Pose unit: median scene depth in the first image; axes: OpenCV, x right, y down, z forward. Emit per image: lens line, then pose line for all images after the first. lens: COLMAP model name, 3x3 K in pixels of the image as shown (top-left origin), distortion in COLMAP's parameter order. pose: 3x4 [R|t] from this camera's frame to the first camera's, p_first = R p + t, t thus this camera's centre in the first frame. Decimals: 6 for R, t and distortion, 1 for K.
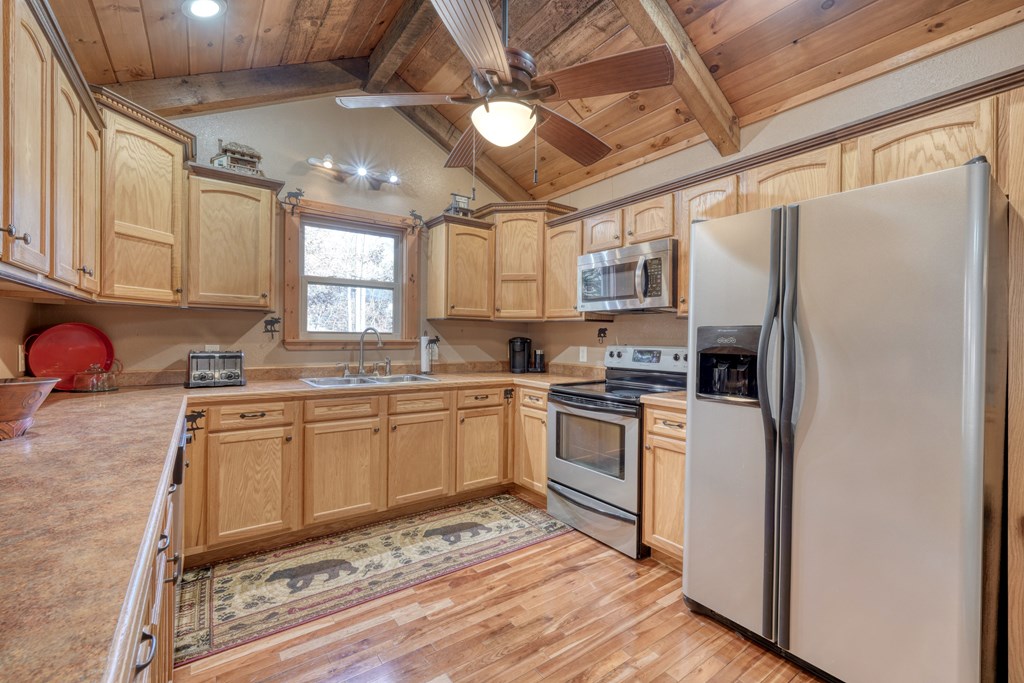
lens RADIAL K [[433.2, 0, 513.7], [0, 433.2, 339.3], [0, 0, 1]] dist [-0.007800, 0.005392]
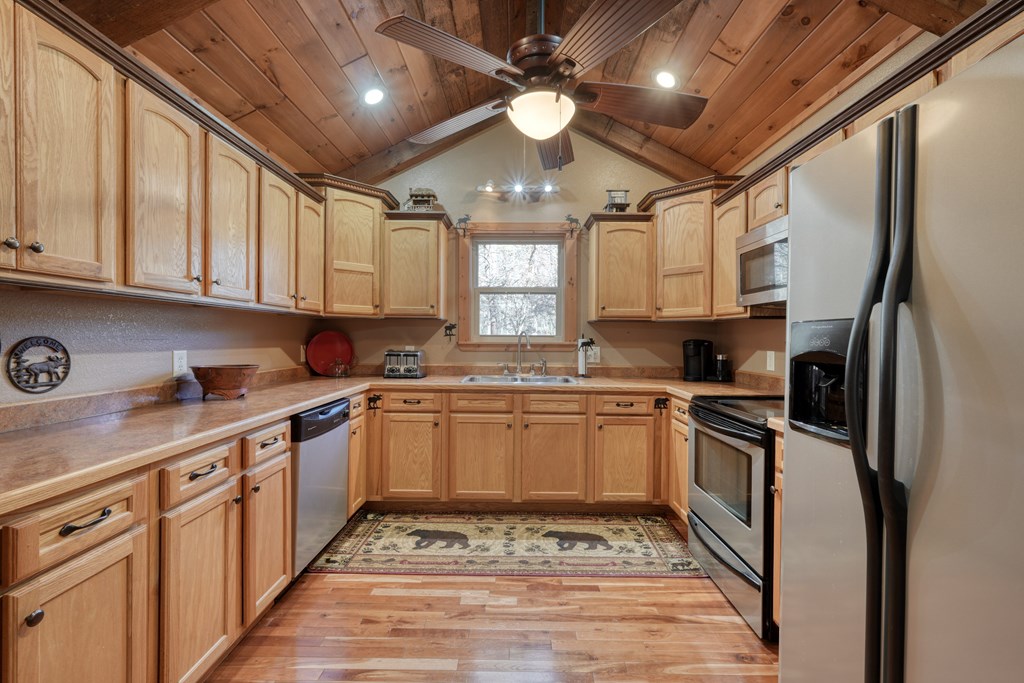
lens RADIAL K [[433.2, 0, 513.7], [0, 433.2, 339.3], [0, 0, 1]] dist [-0.007800, 0.005392]
pose [[0.805555, -0.004268, -0.592506, 0.329589], [-0.000681, 0.999967, -0.008129, 0.003003], [0.592521, 0.006951, 0.805525, 0.132290]]
